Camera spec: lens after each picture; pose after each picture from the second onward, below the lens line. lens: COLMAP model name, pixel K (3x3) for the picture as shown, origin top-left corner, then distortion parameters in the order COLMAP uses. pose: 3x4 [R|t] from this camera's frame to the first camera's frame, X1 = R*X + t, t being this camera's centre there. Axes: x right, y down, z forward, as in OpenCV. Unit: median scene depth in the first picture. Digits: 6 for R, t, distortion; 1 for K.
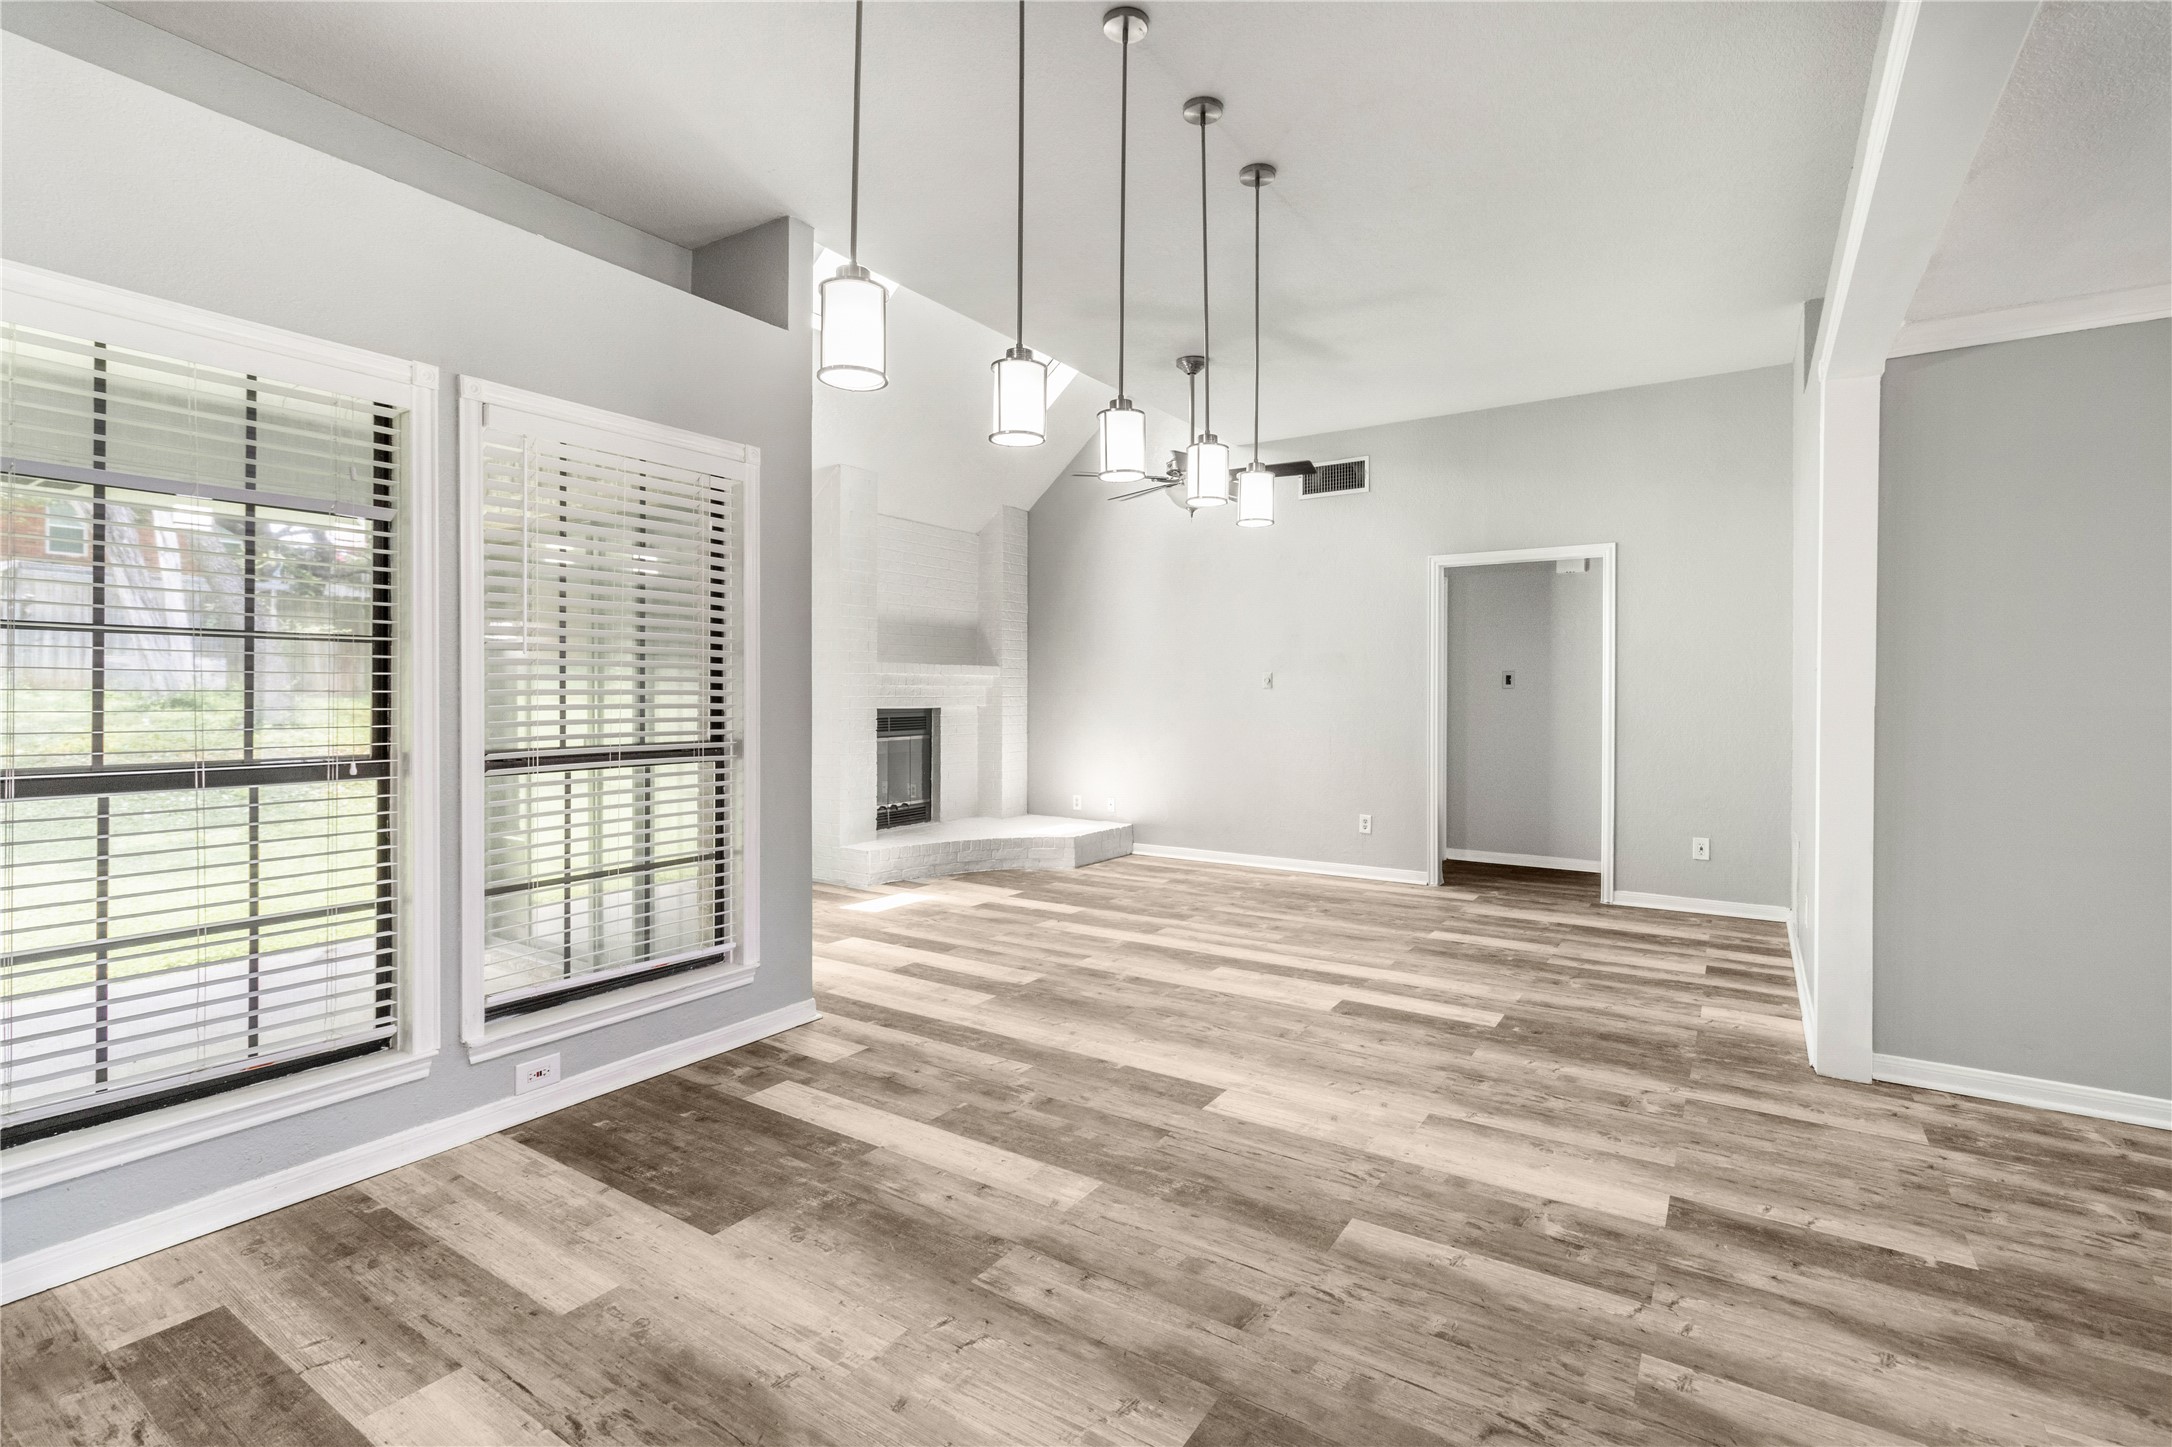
lens RADIAL K [[1033.9, 0, 1095.1], [0, 1033.9, 715.1], [0, 0, 1]] dist [0.000588, -0.000008]
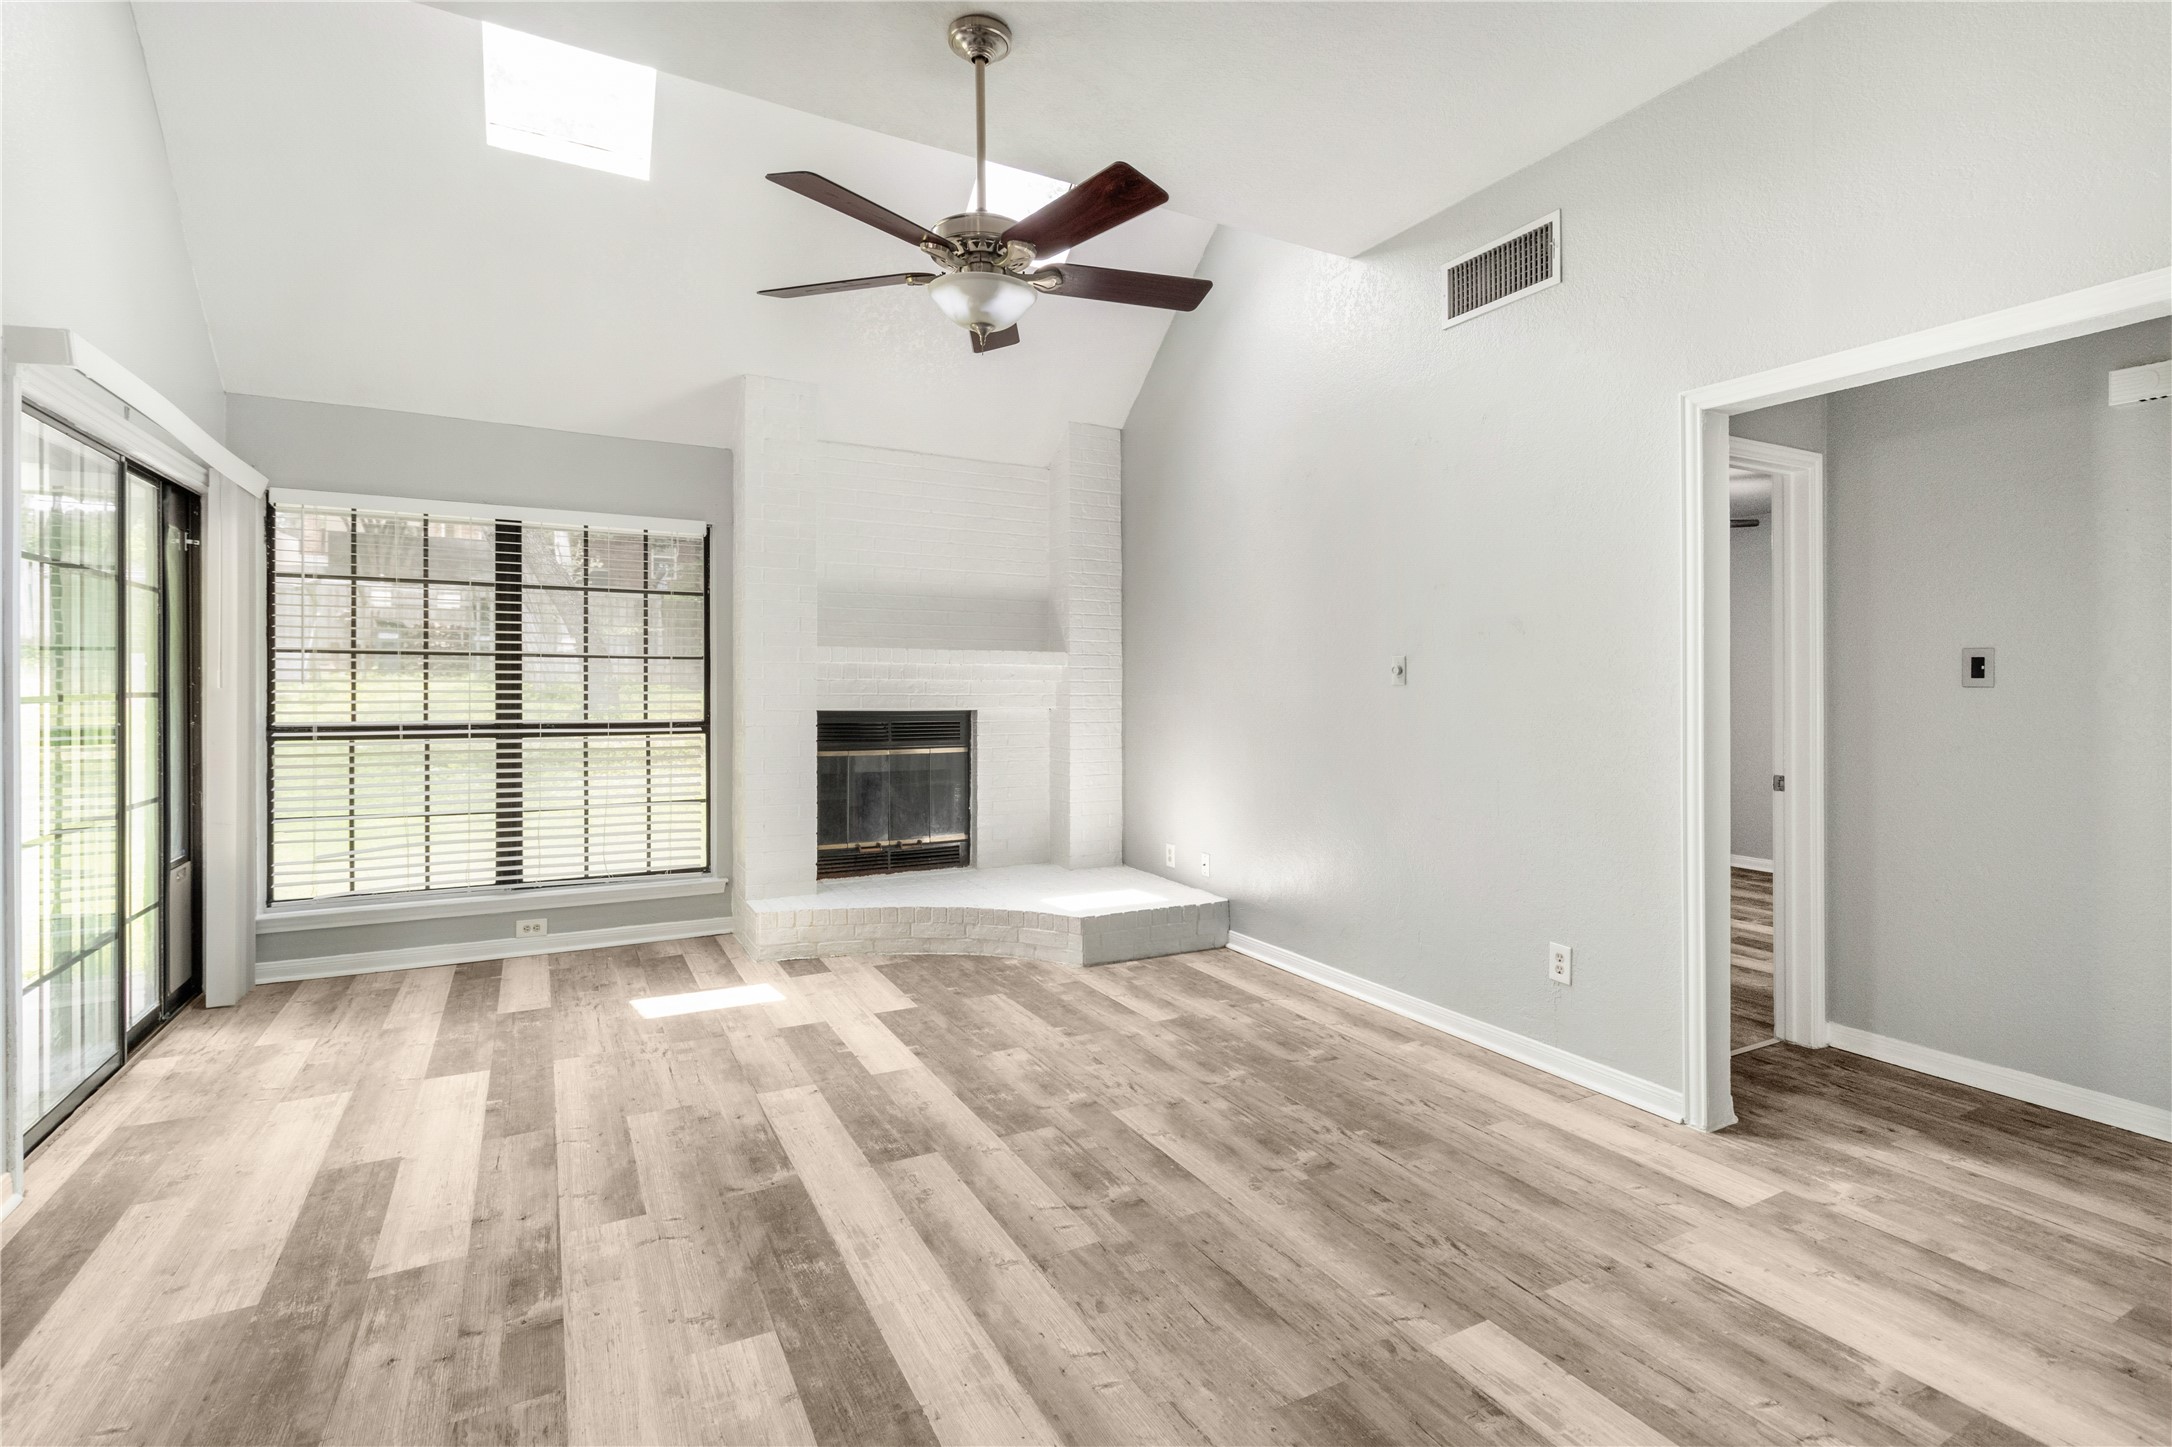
lens RADIAL K [[1033.9, 0, 1074.4], [0, 1033.9, 685.6], [0, 0, 1]] dist [0.000588, -0.000008]
pose [[0.875489, 0.003821, -0.483224, 0.275343], [-0.016069, 0.999646, -0.021207, -0.010792], [0.482971, 0.026331, 0.875240, 0.427167]]
